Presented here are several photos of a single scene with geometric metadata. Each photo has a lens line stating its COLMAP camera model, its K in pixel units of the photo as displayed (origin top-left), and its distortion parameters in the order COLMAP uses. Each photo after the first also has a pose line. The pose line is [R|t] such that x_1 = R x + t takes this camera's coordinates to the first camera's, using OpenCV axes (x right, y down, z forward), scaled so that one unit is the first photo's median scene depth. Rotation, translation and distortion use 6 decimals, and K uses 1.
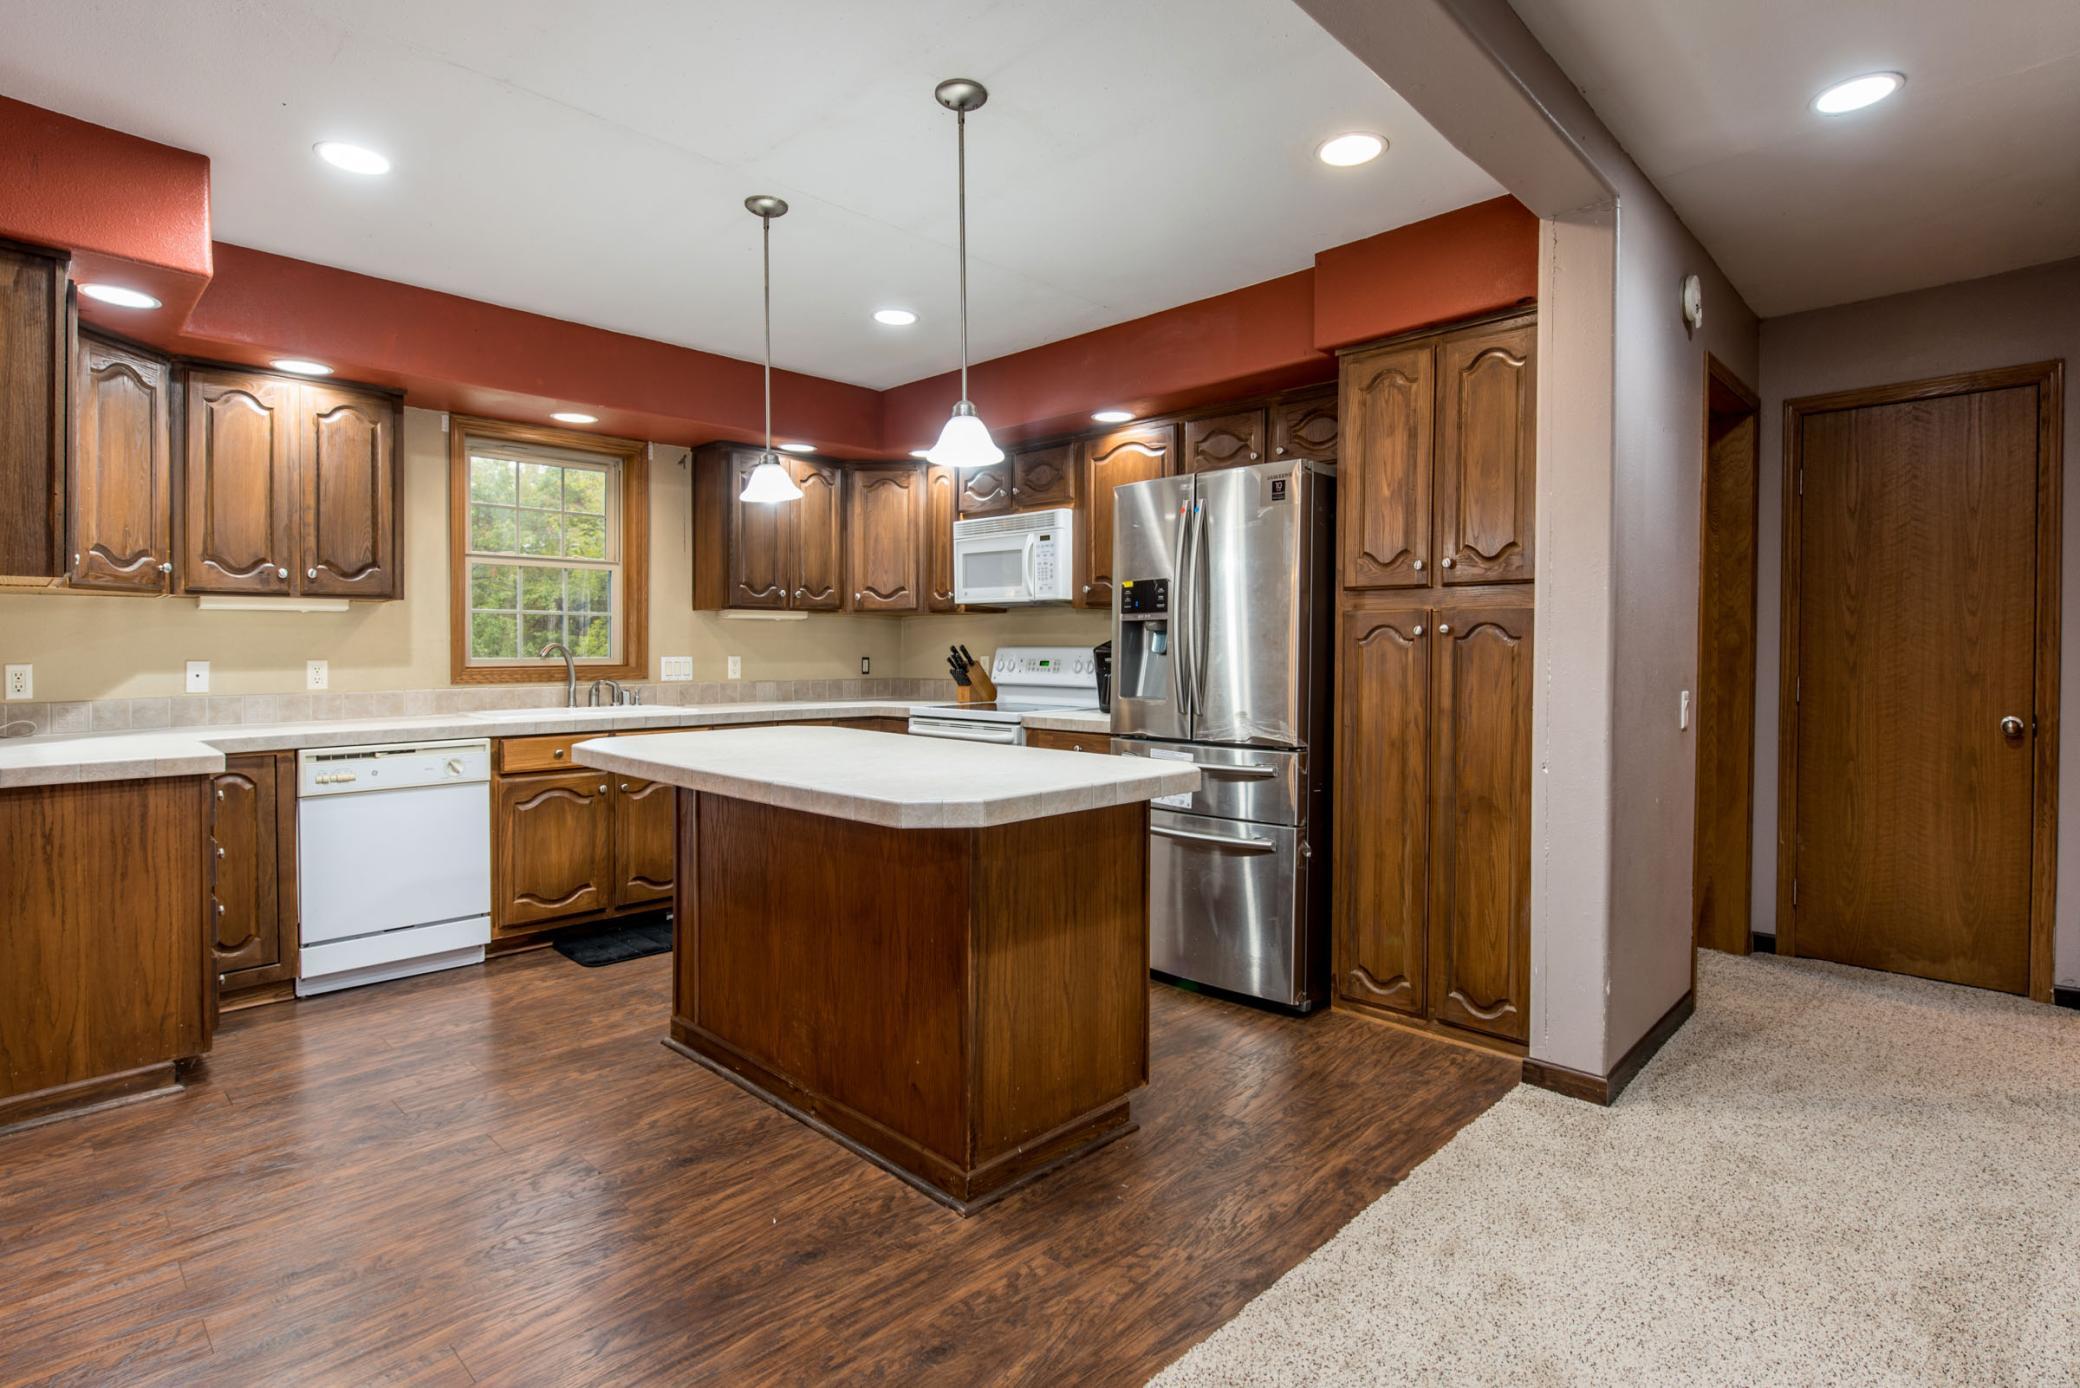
lens RADIAL K [[1019.5, 0, 1029.4], [0, 1019.5, 680.1], [0, 0, 1]] dist [0.013033, -0.000827]
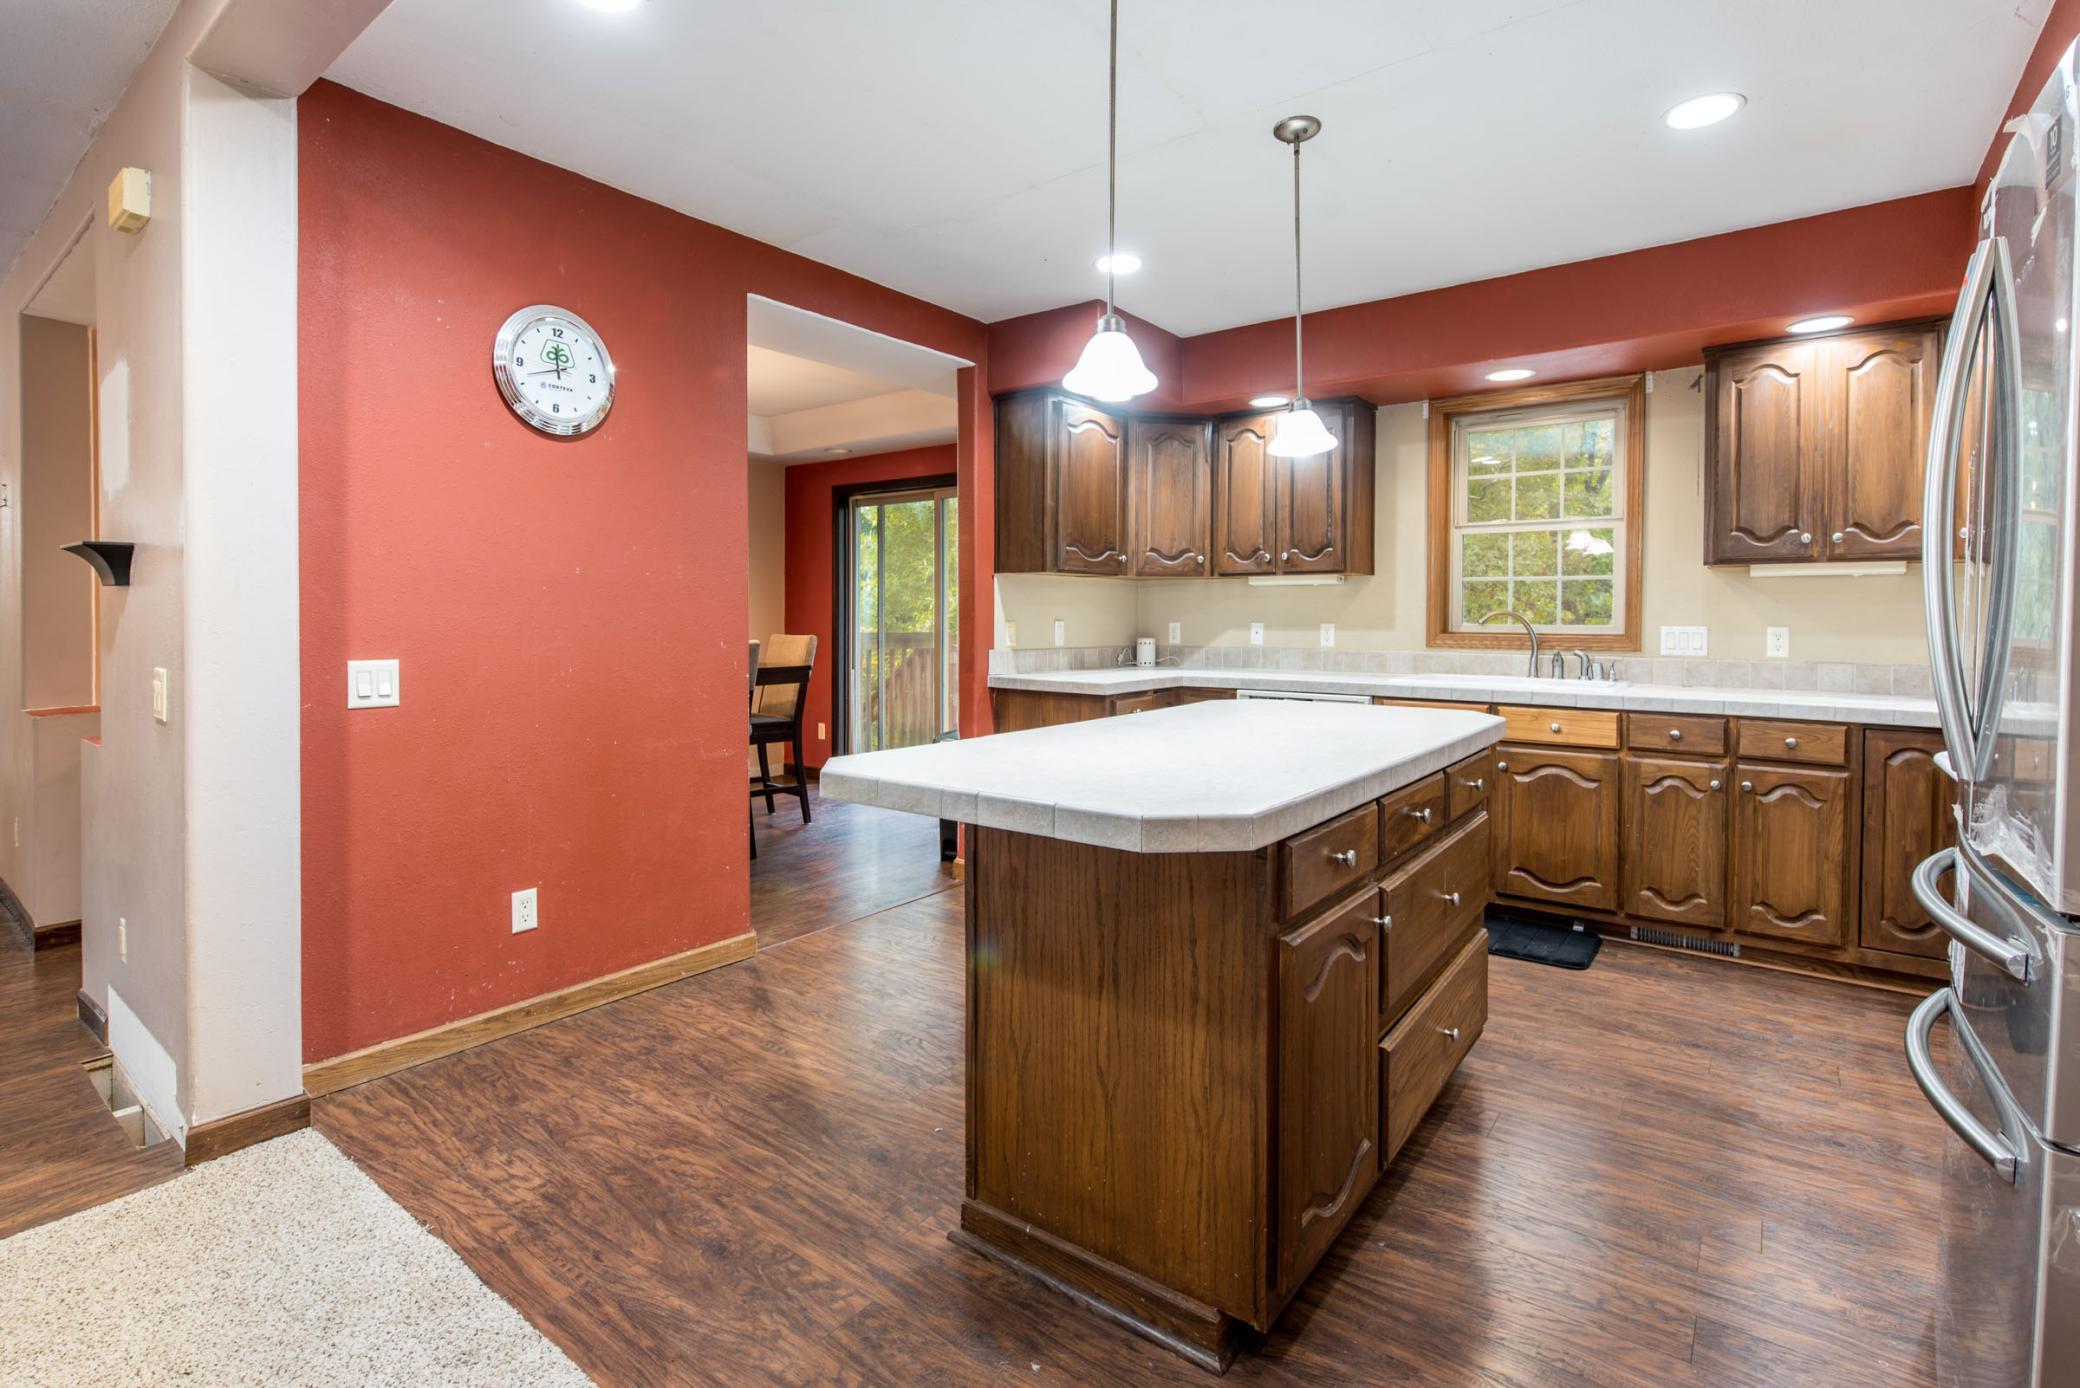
lens RADIAL K [[957.7, 0, 1056.1], [0, 957.7, 616.0], [0, 0, 1]] dist [0.034270, -0.000724]
pose [[0.170075, 0.010557, -0.985375, 0.414706], [-0.031977, 0.999475, 0.005189, -0.023855], [0.984912, 0.030626, 0.170323, 0.471013]]
